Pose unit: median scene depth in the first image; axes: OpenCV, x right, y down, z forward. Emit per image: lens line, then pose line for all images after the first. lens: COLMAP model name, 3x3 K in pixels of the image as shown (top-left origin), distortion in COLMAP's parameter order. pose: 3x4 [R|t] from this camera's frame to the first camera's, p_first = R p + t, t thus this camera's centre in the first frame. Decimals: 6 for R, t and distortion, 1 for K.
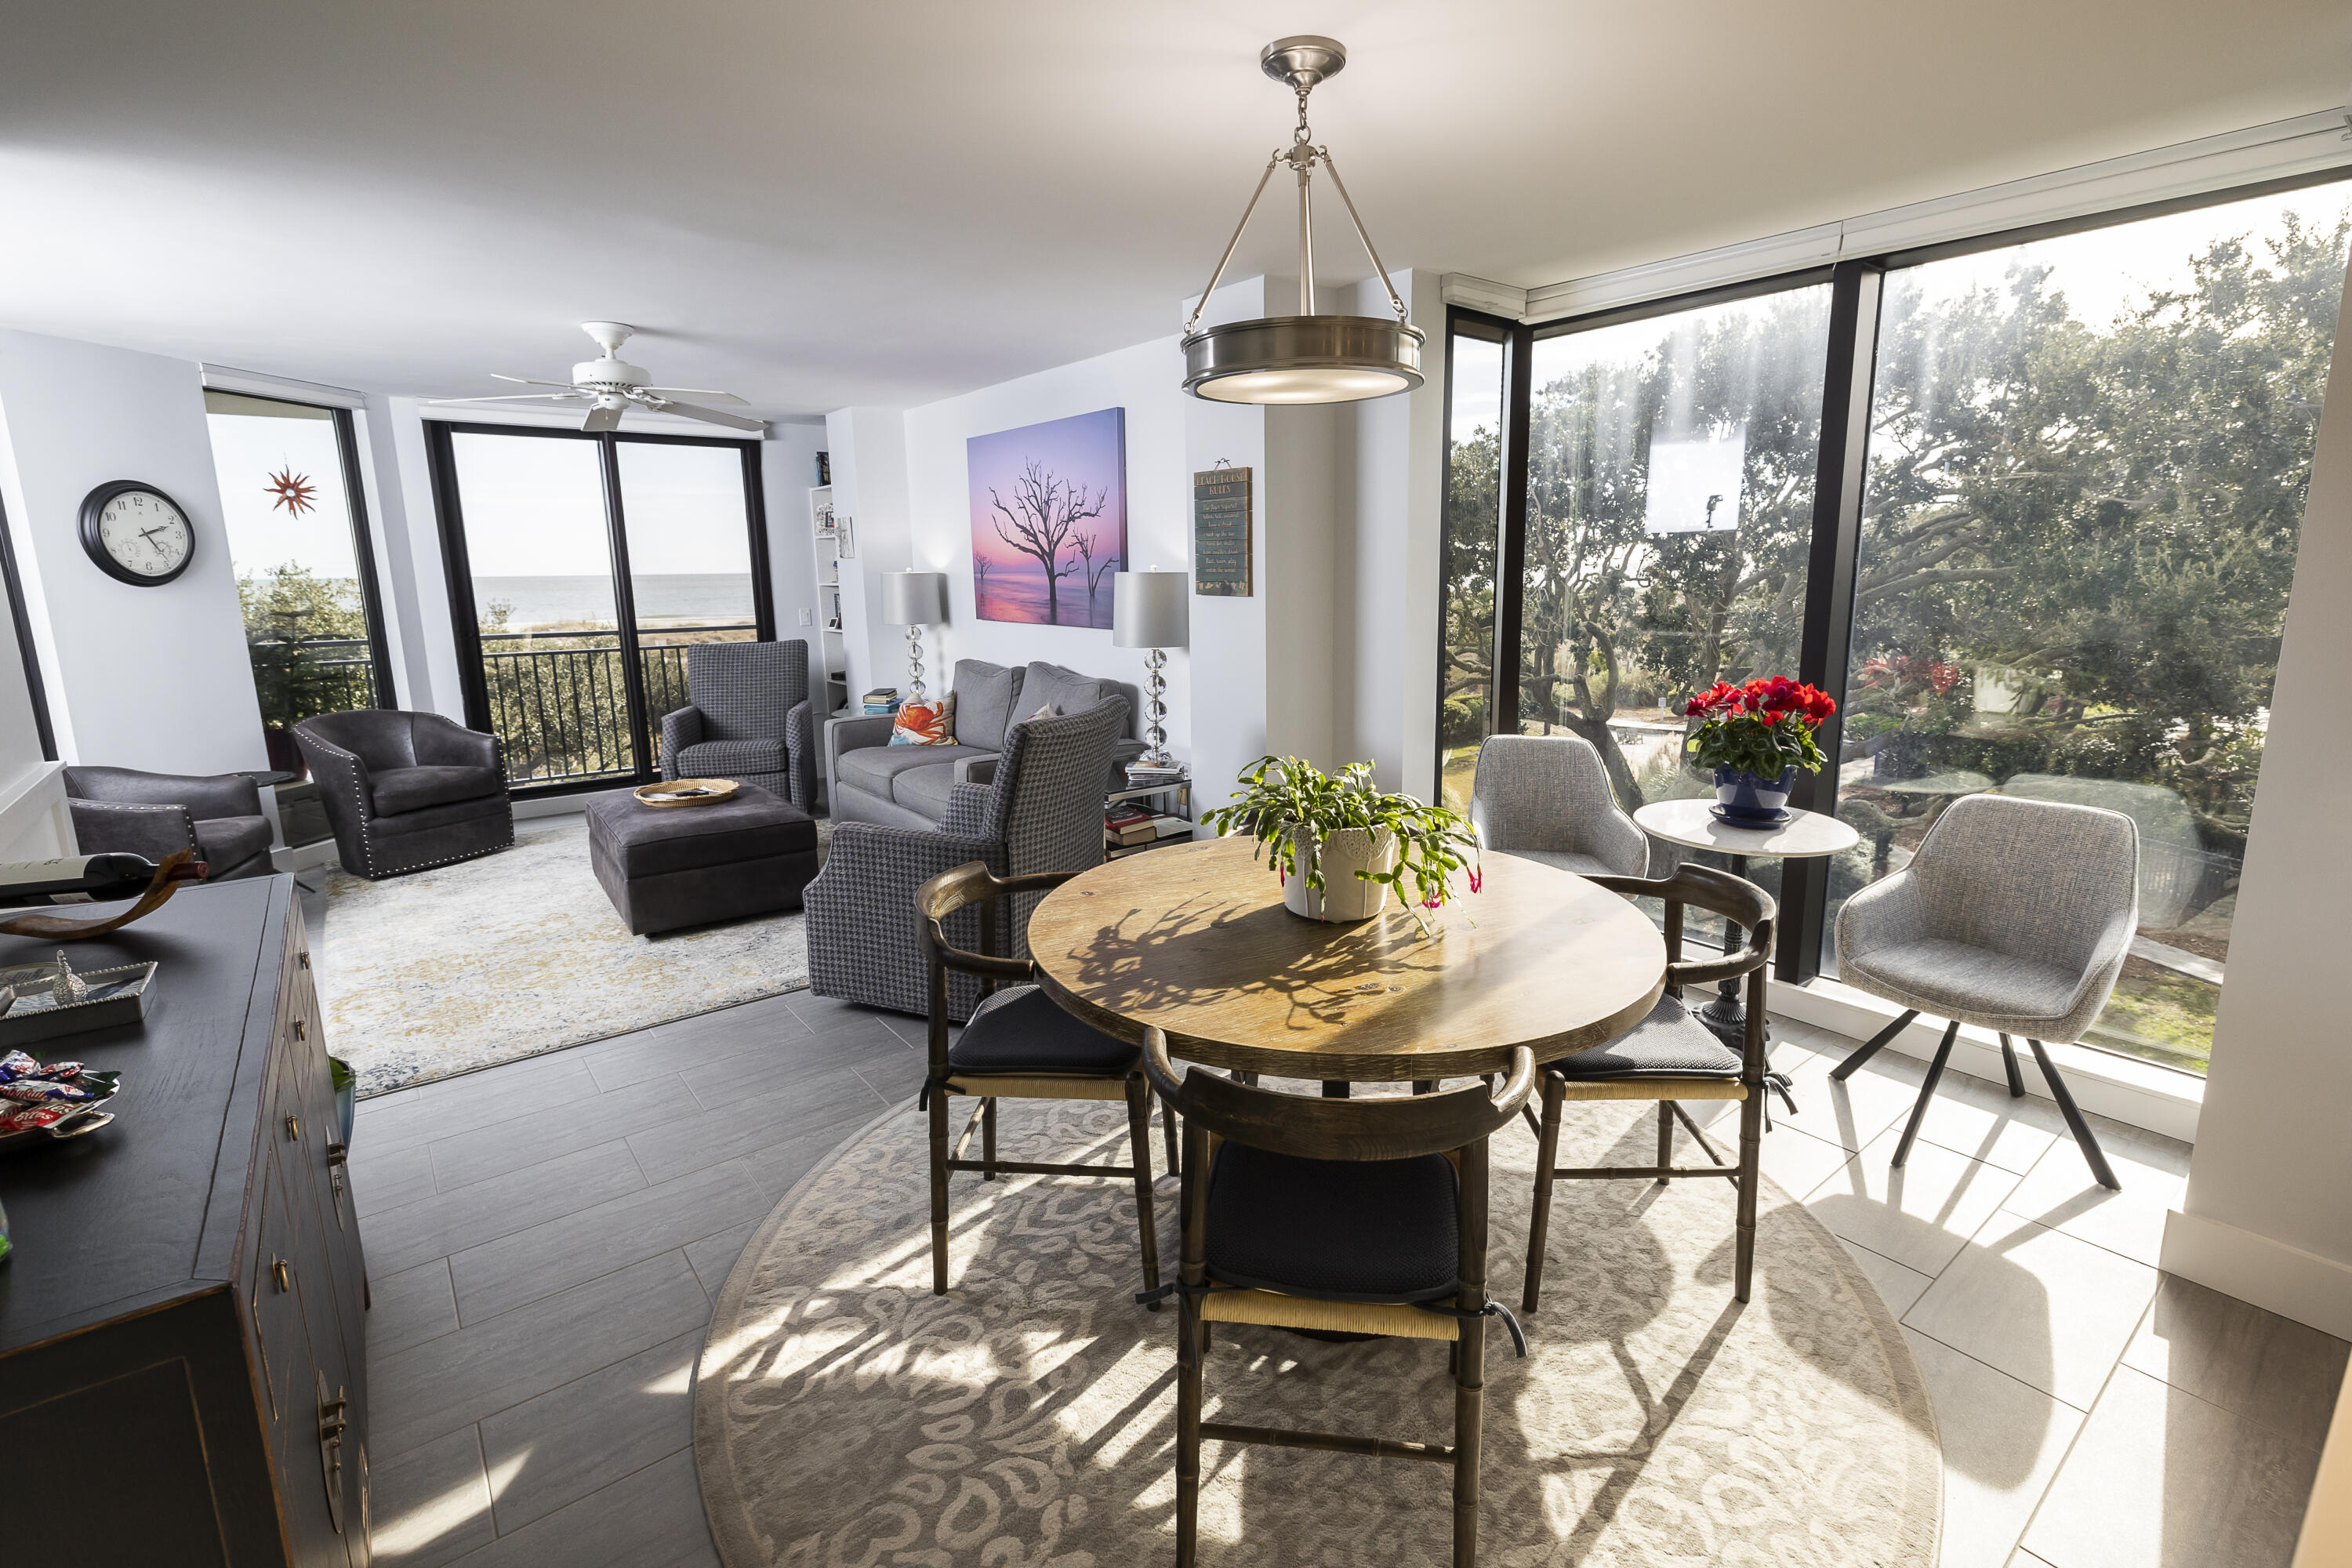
lens RADIAL K [[1052.7, 0, 1209.8], [0, 1052.7, 762.9], [0, 0, 1]] dist [0.000246, -0.000595]
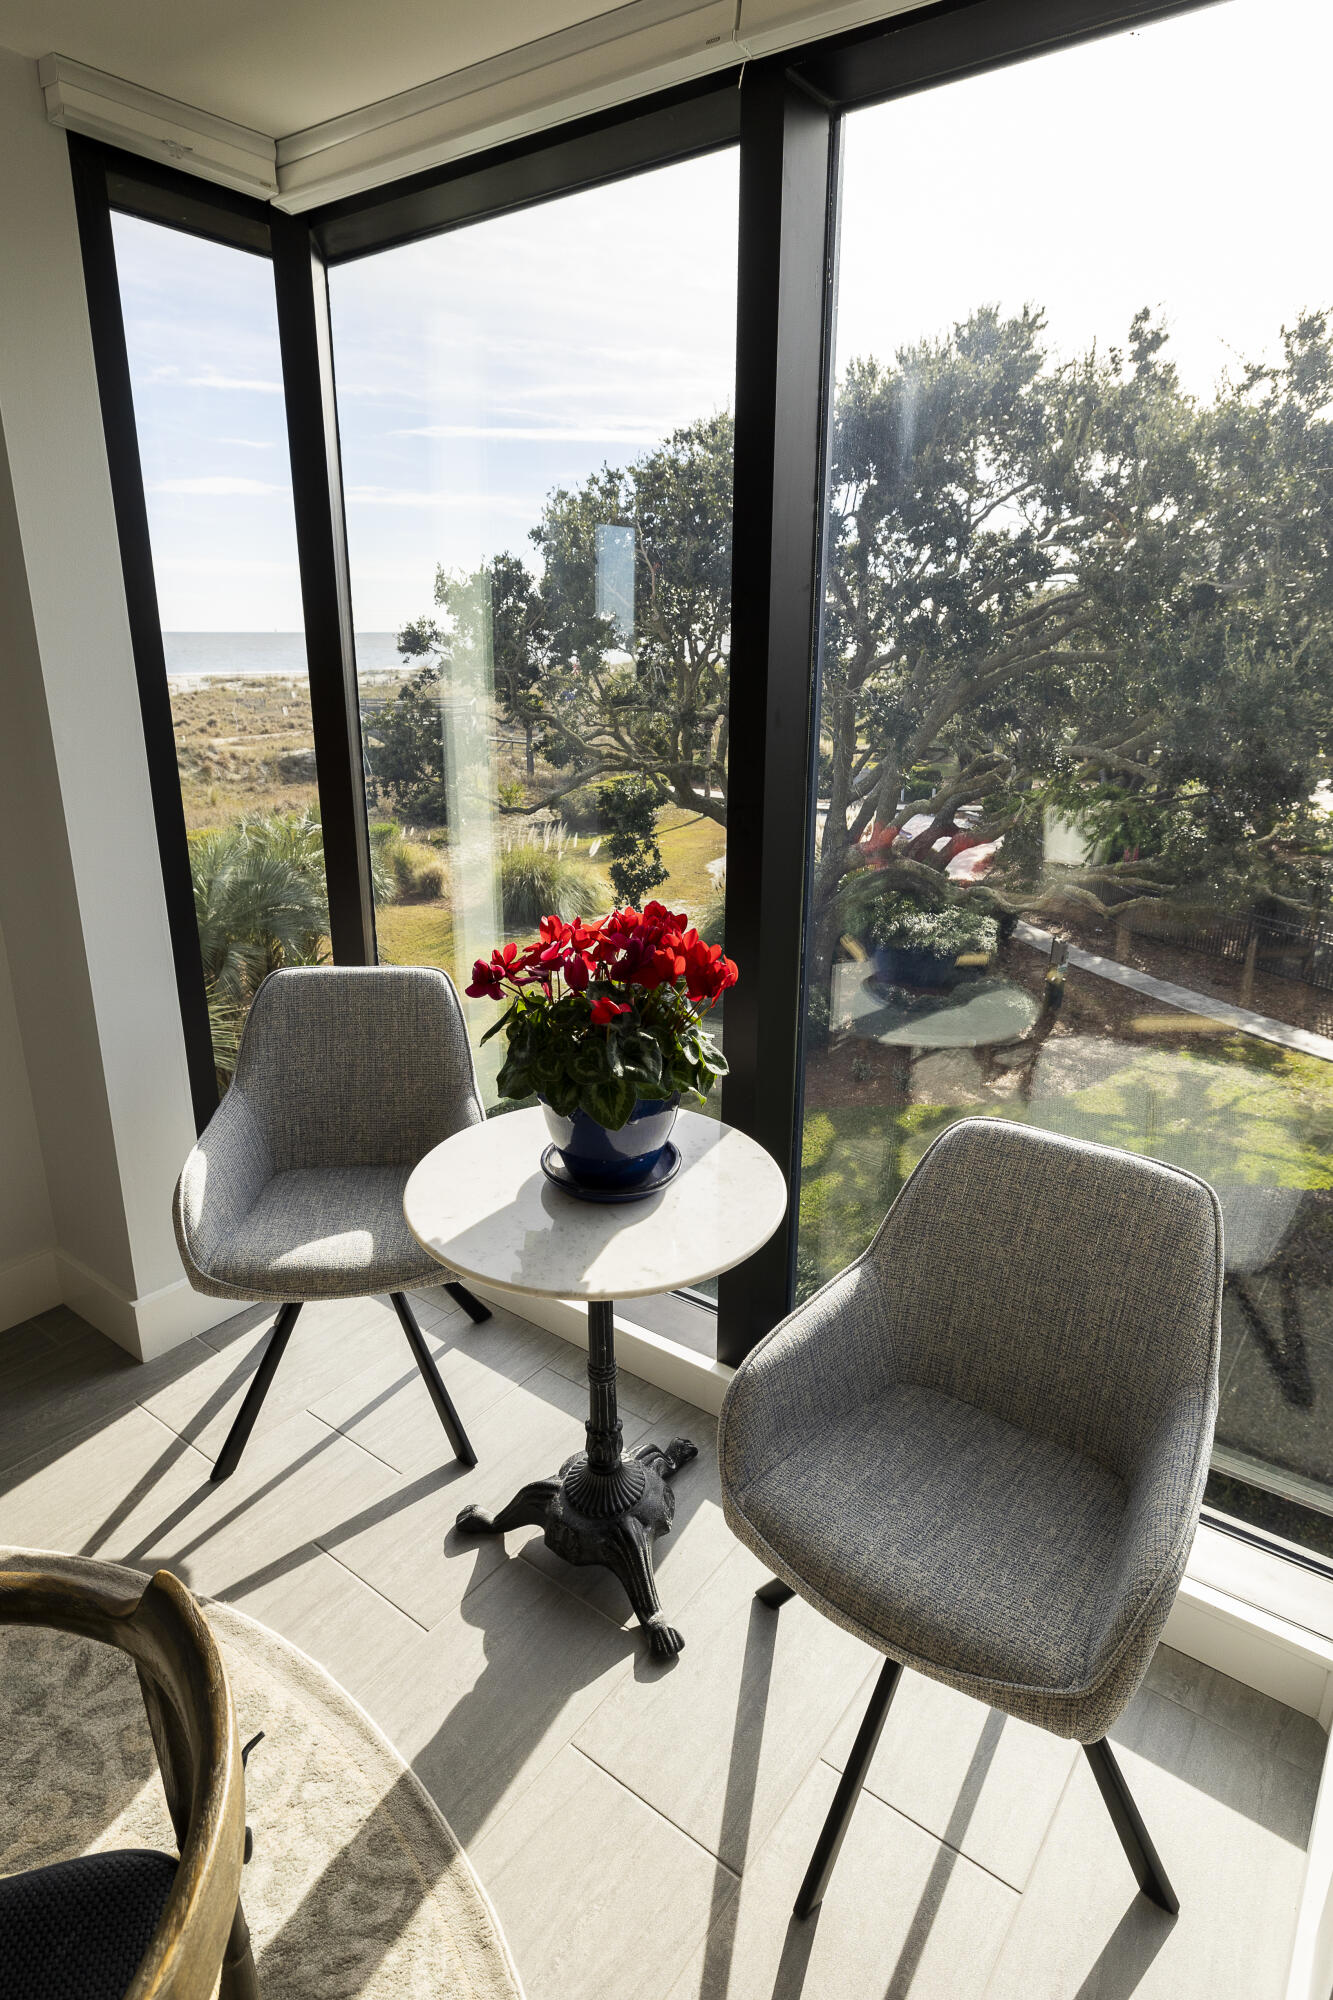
lens RADIAL K [[1076.4, 0, 664.5], [0, 1076.4, 955.9], [0, 0, 1]] dist [-0.002257, 0.000549]
pose [[0.968762, -0.054330, 0.241968, 0.105024], [0.028082, 0.993464, 0.110634, -0.029328], [-0.246397, -0.100383, 0.963956, 0.121371]]
